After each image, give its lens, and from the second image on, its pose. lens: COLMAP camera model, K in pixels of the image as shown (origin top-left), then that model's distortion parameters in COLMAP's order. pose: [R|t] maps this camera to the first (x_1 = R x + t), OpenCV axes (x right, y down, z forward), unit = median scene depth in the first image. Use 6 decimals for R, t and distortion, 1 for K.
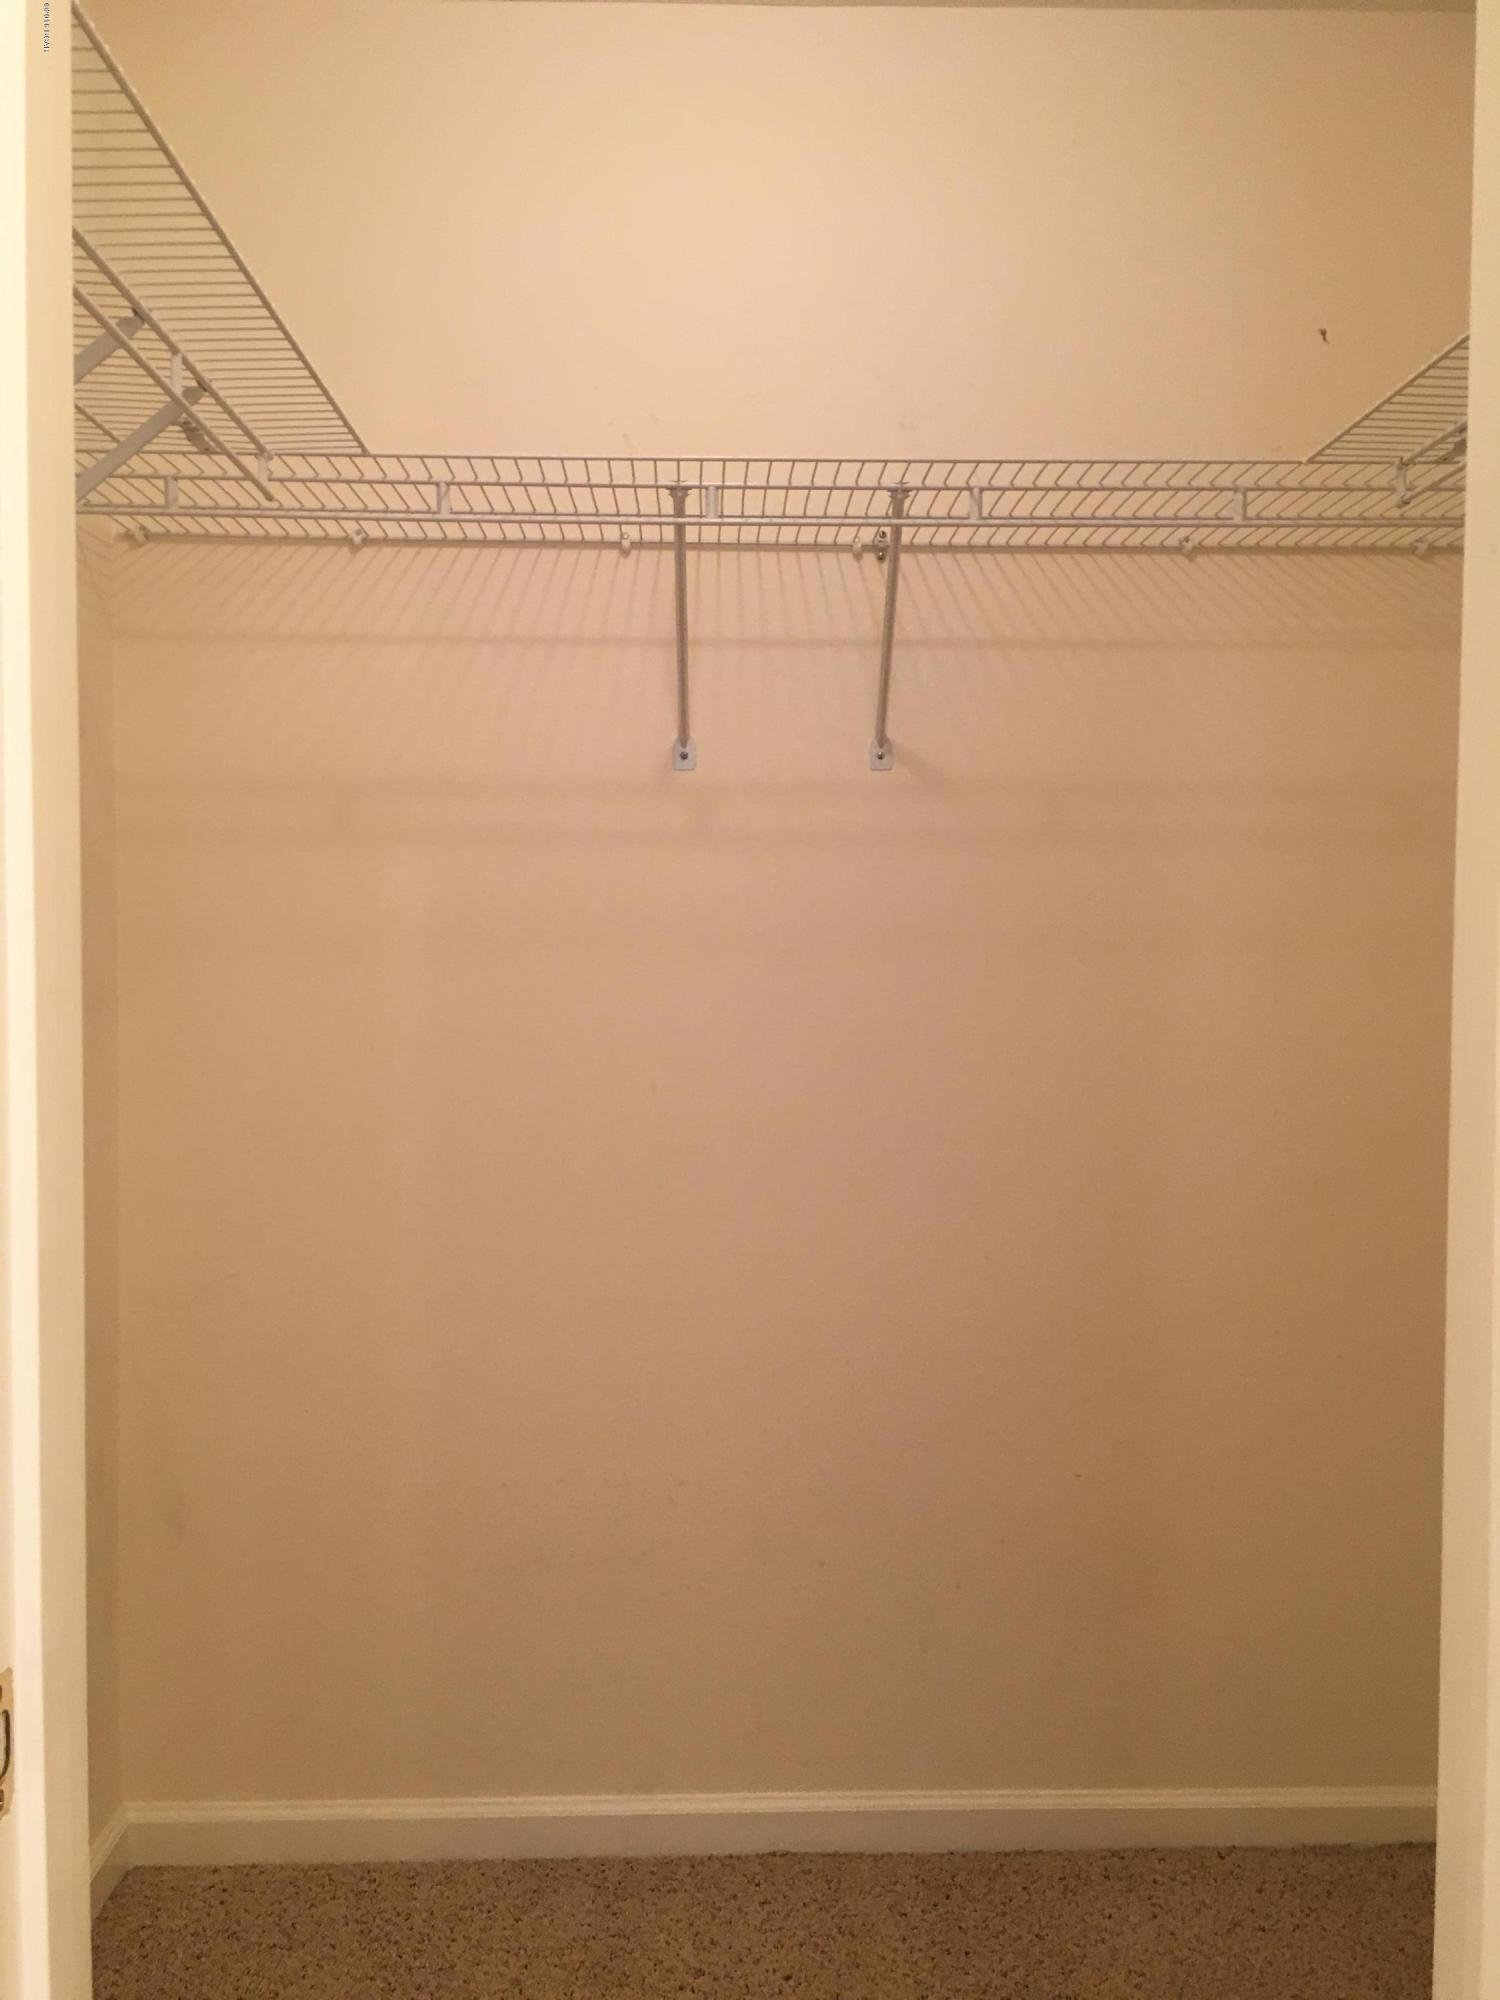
lens RADIAL K [[1679.0, 0, 752.1], [0, 1679.0, 1252.7], [0, 0, 1]] dist [0.092188, -0.195123]
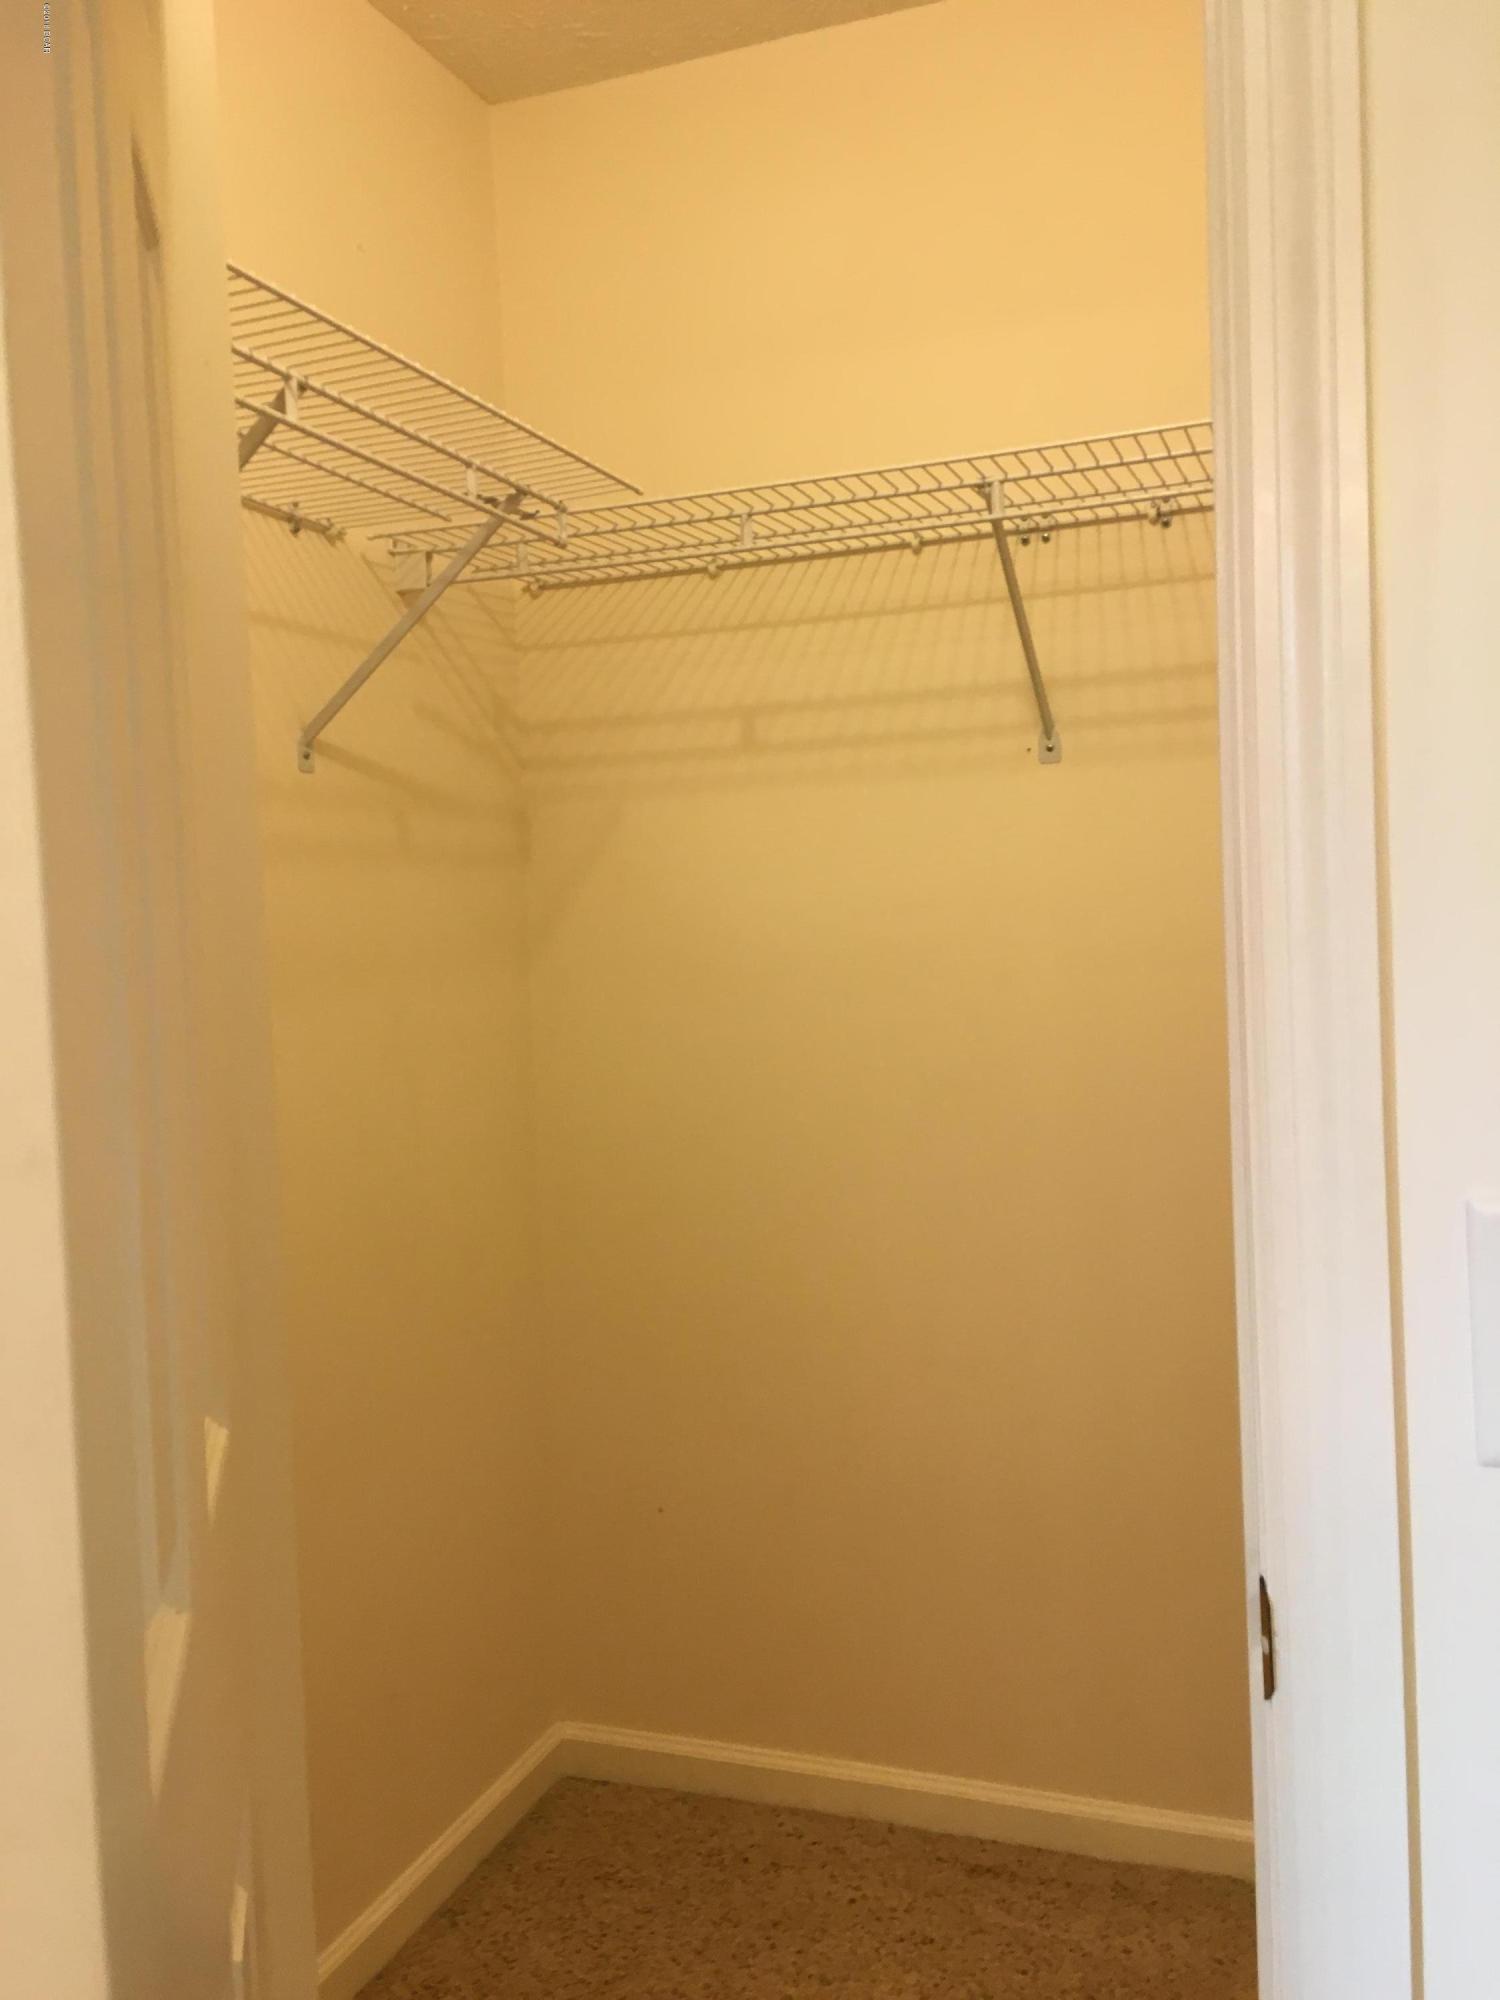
lens RADIAL K [[1690.5, 0, 750.5], [0, 1690.5, 1004.7], [0, 0, 1]] dist [0.088840, -0.122728]
pose [[0.919244, -0.026084, -0.392822, 0.230646], [-0.021990, 0.992843, -0.117384, 0.000735], [0.393073, 0.116543, 0.912092, 0.011204]]
